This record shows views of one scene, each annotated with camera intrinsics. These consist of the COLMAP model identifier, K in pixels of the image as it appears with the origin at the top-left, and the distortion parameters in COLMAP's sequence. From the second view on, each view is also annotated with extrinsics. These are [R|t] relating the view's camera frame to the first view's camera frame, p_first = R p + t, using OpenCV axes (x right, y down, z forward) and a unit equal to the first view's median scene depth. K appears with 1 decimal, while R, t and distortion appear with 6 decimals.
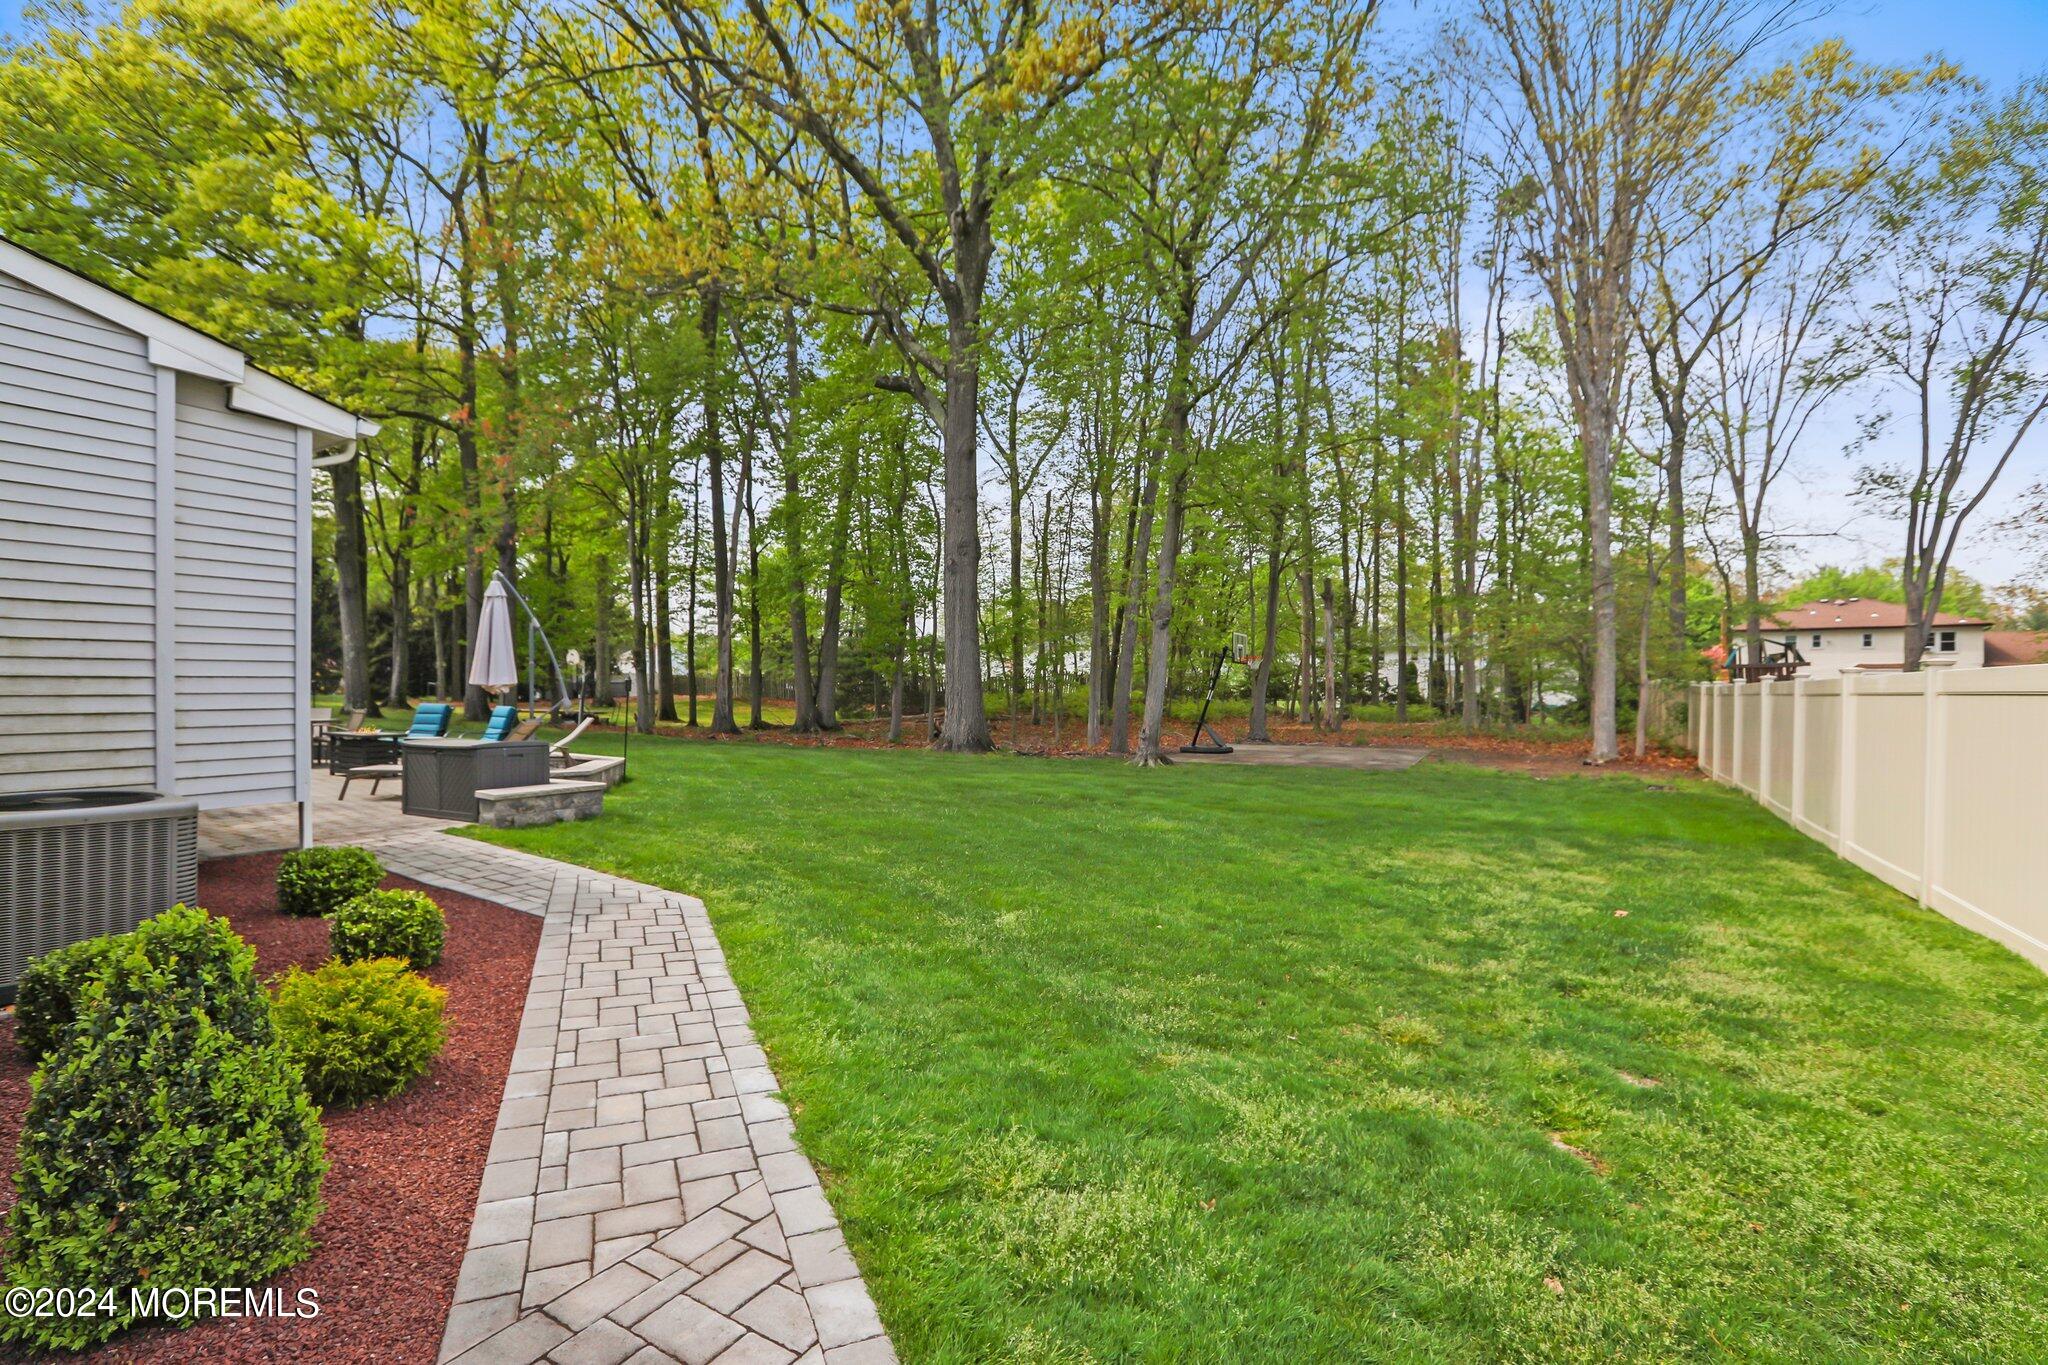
lens RADIAL K [[927.2, 0, 1005.6], [0, 927.2, 699.6], [0, 0, 1]] dist [-0.013158, 0.001577]
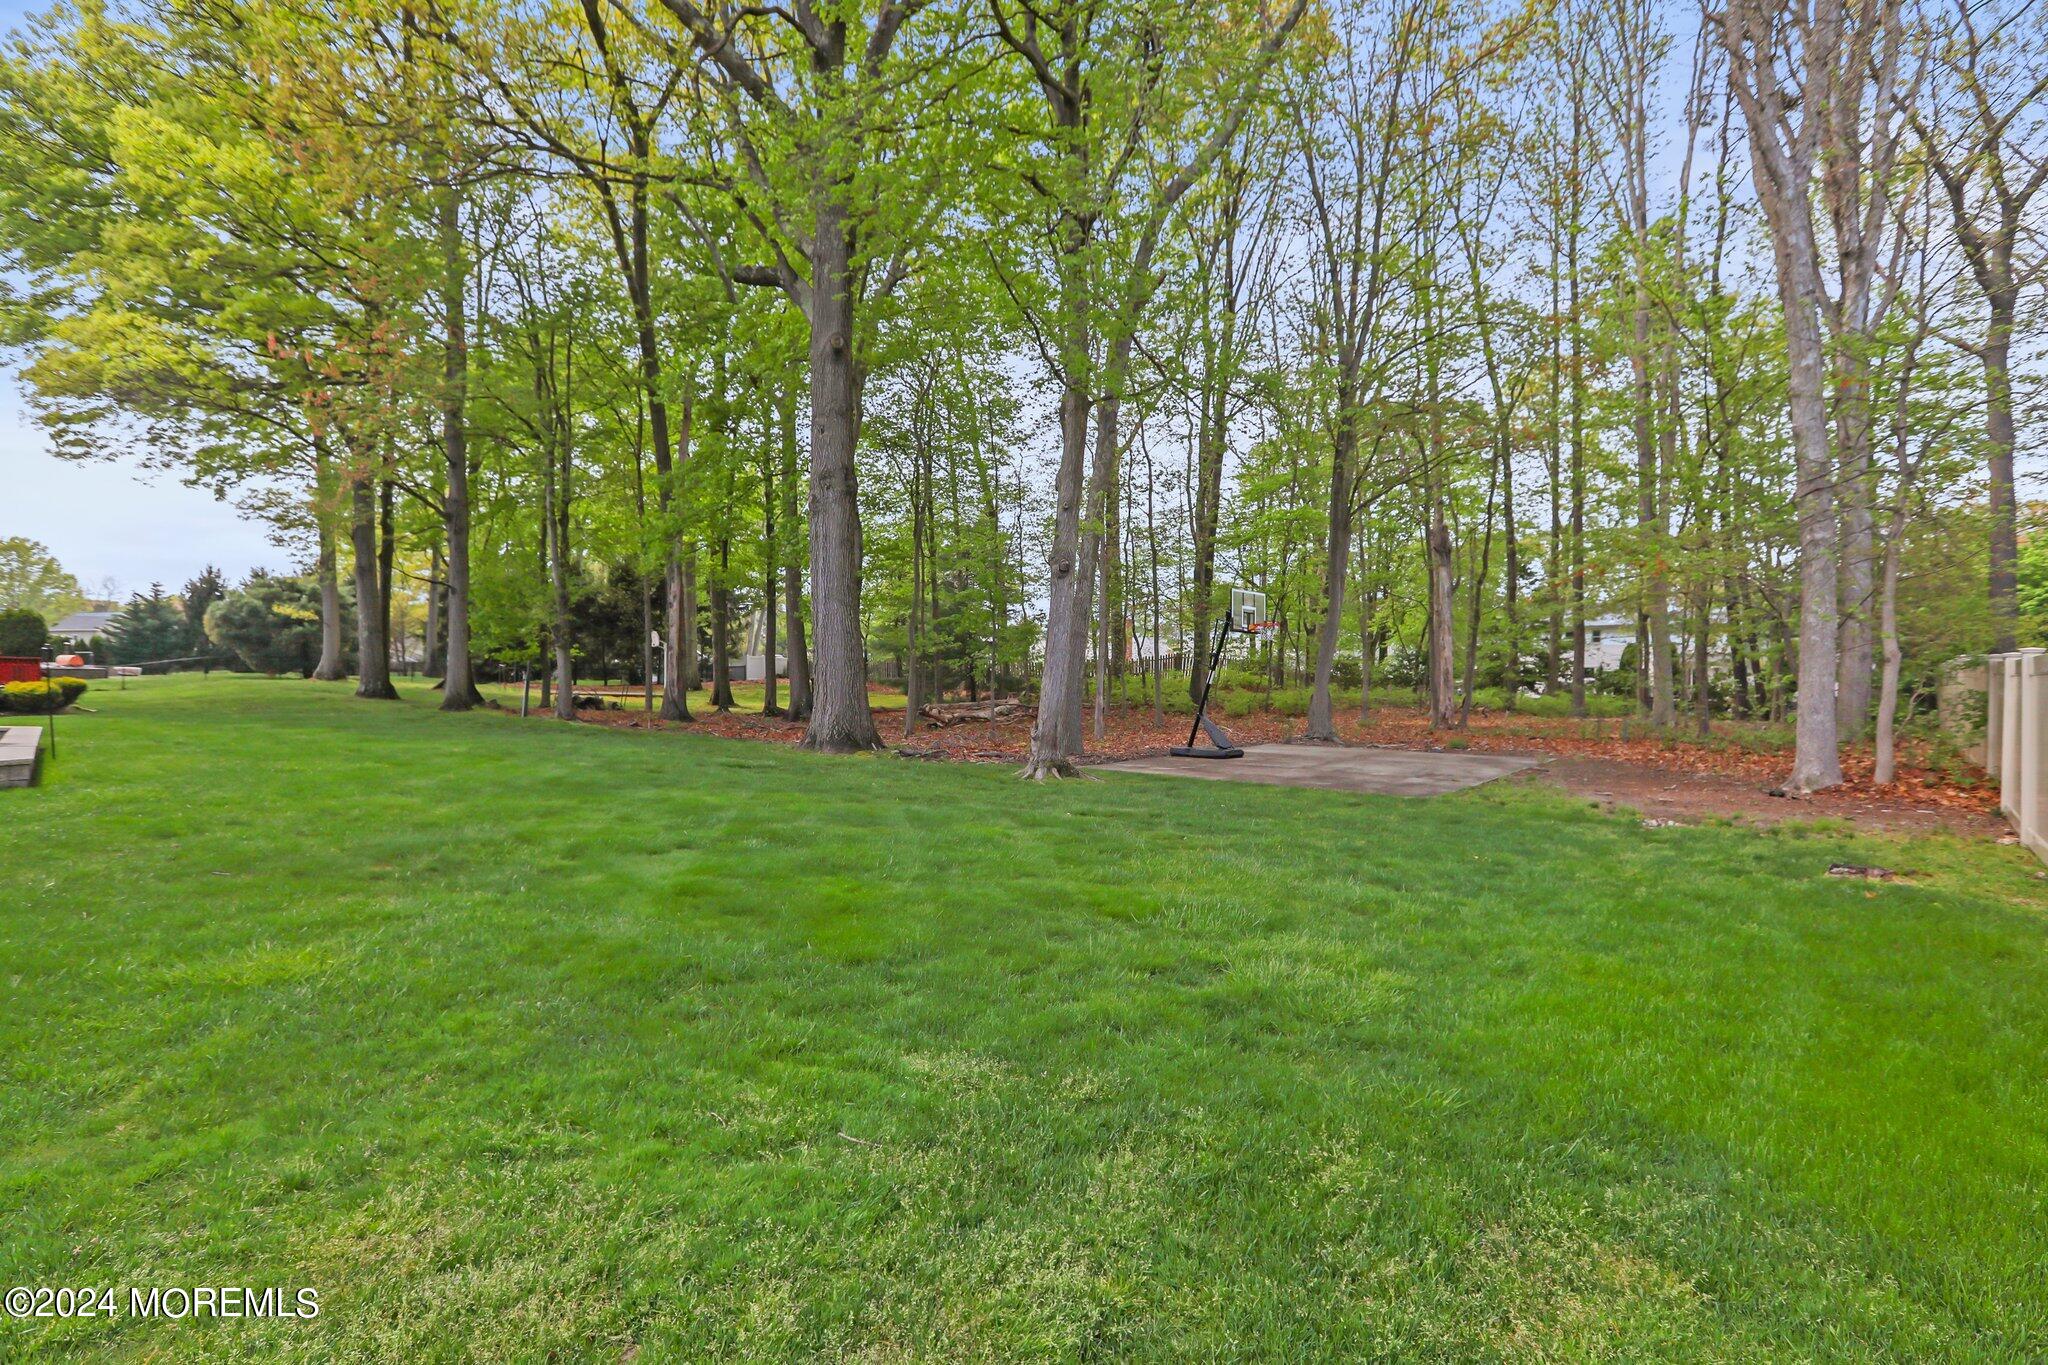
lens RADIAL K [[927.2, 0, 1009.1], [0, 927.2, 679.8], [0, 0, 1]] dist [-0.013158, 0.001577]
pose [[0.977223, 0.005551, -0.212140, 0.188903], [-0.007410, 0.999941, -0.007969, 0.003126], [0.212083, 0.009360, 0.977207, 0.221772]]
